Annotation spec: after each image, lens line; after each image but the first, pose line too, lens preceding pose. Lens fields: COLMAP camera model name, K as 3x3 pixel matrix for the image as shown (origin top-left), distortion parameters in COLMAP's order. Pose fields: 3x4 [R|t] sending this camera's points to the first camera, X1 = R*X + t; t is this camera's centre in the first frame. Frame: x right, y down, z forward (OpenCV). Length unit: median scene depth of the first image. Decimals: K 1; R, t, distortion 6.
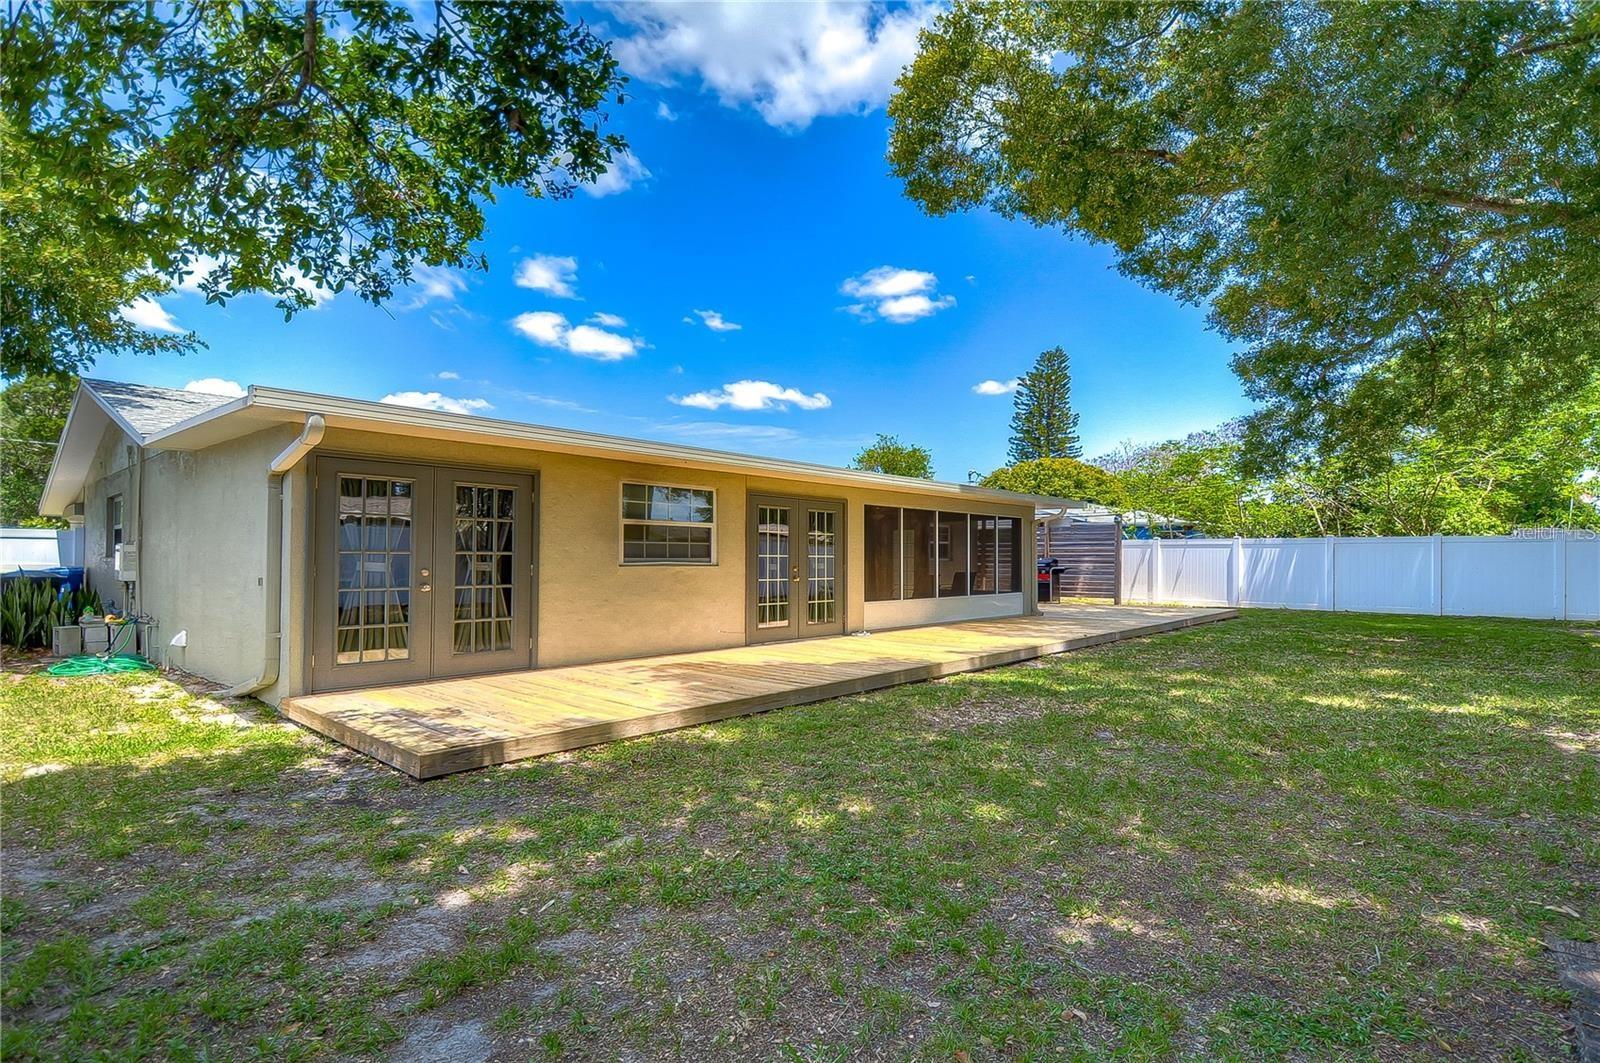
lens RADIAL K [[813.8, 0, 819.2], [0, 813.8, 553.6], [0, 0, 1]] dist [0.000187, 0.000186]
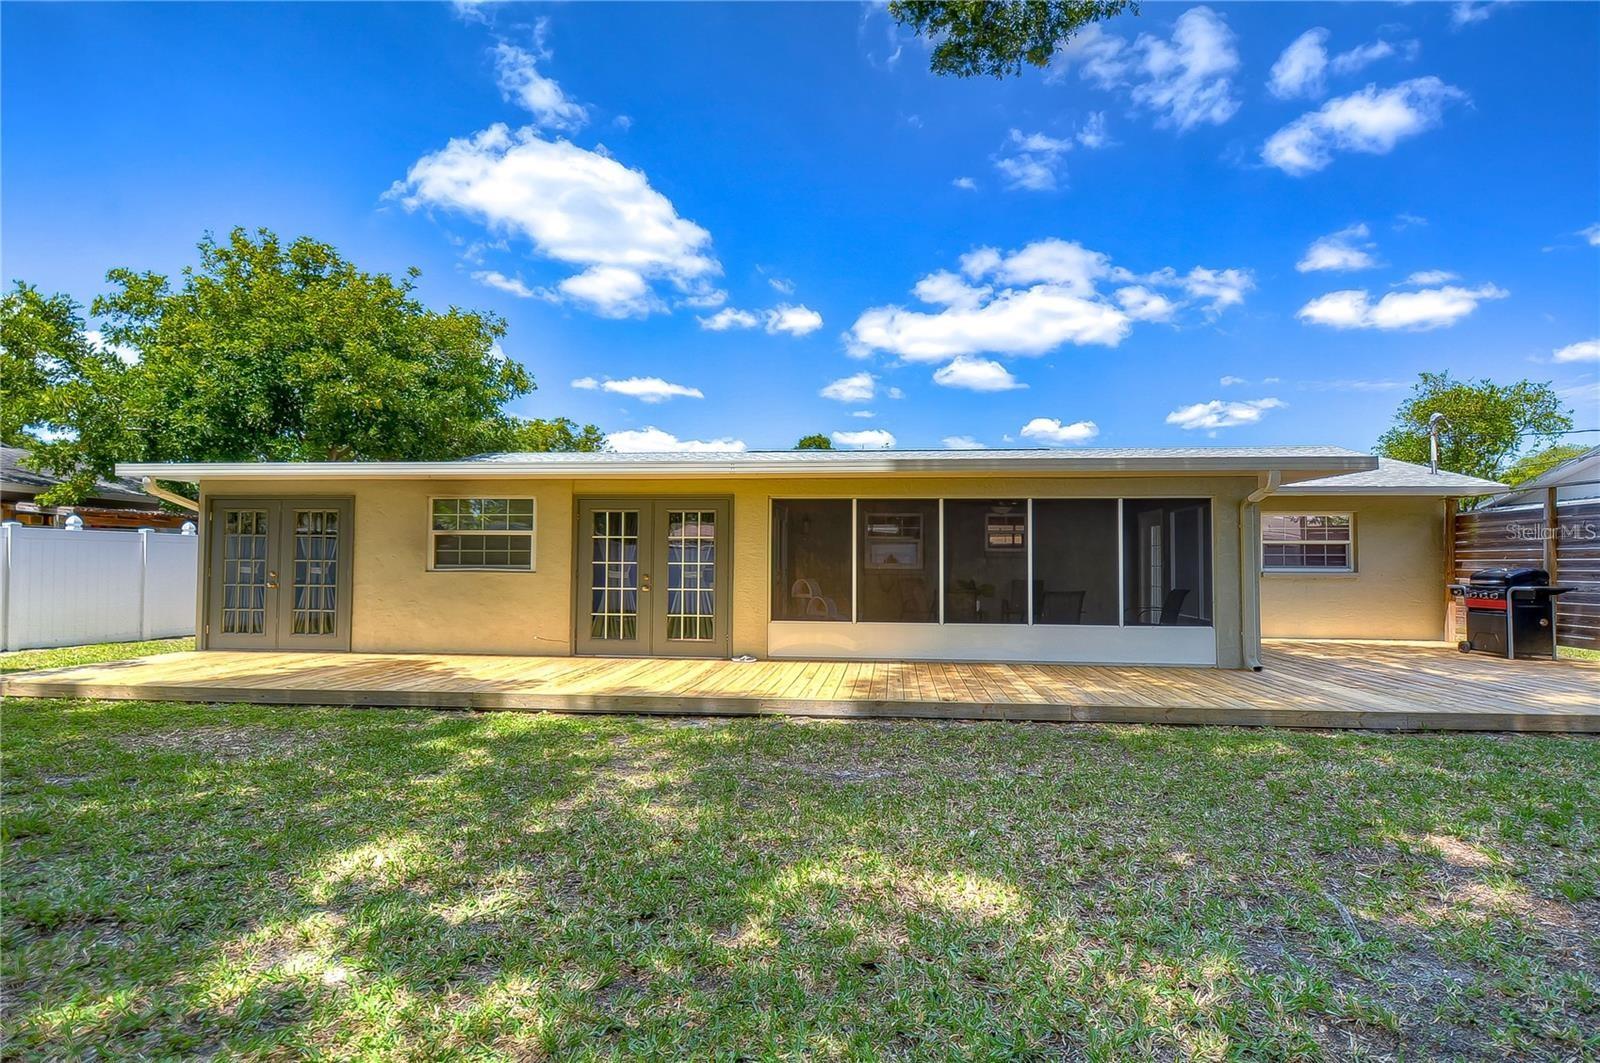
lens RADIAL K [[813.8, 0, 819.2], [0, 813.8, 553.6], [0, 0, 1]] dist [0.000187, 0.000186]
pose [[0.580028, -0.016897, -0.814421, 0.772648], [0.002275, 0.999815, -0.019124, 0.009950], [0.814593, 0.009240, 0.579959, 0.594984]]
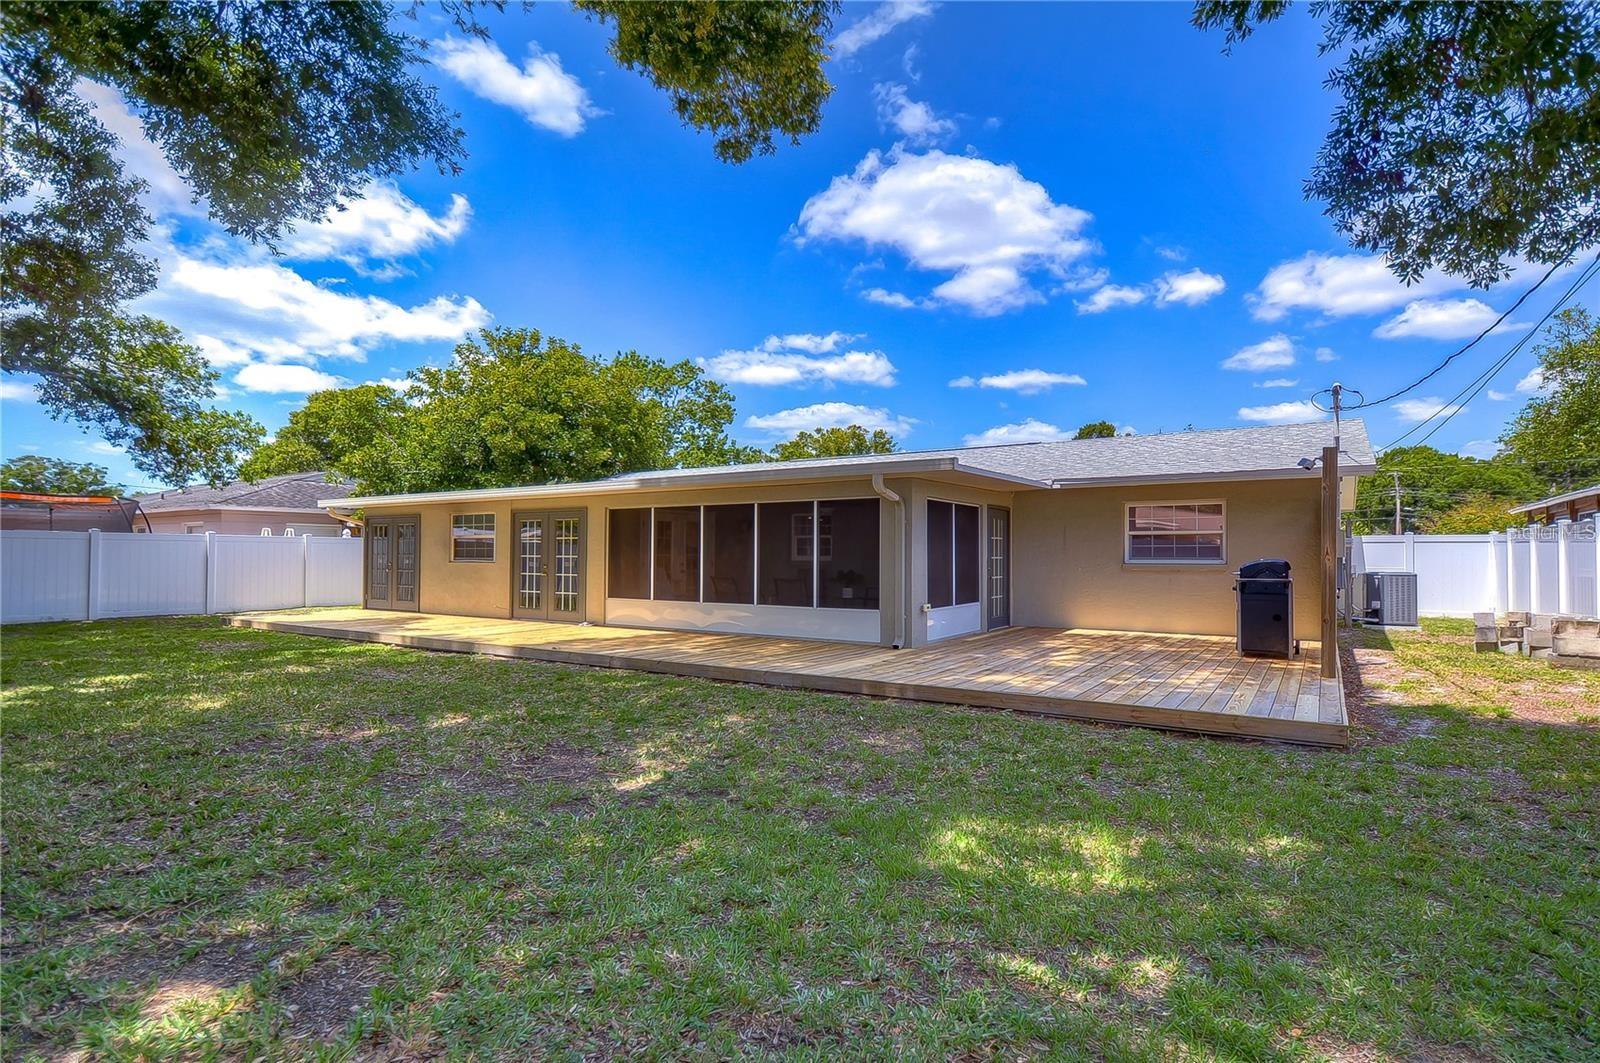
lens RADIAL K [[813.8, 0, 819.2], [0, 813.8, 553.6], [0, 0, 1]] dist [0.000187, 0.000186]
pose [[0.129869, -0.011807, -0.991461, 1.244449], [0.002757, 0.999930, -0.011546, 0.014198], [0.991527, -0.001234, 0.129893, 1.192610]]
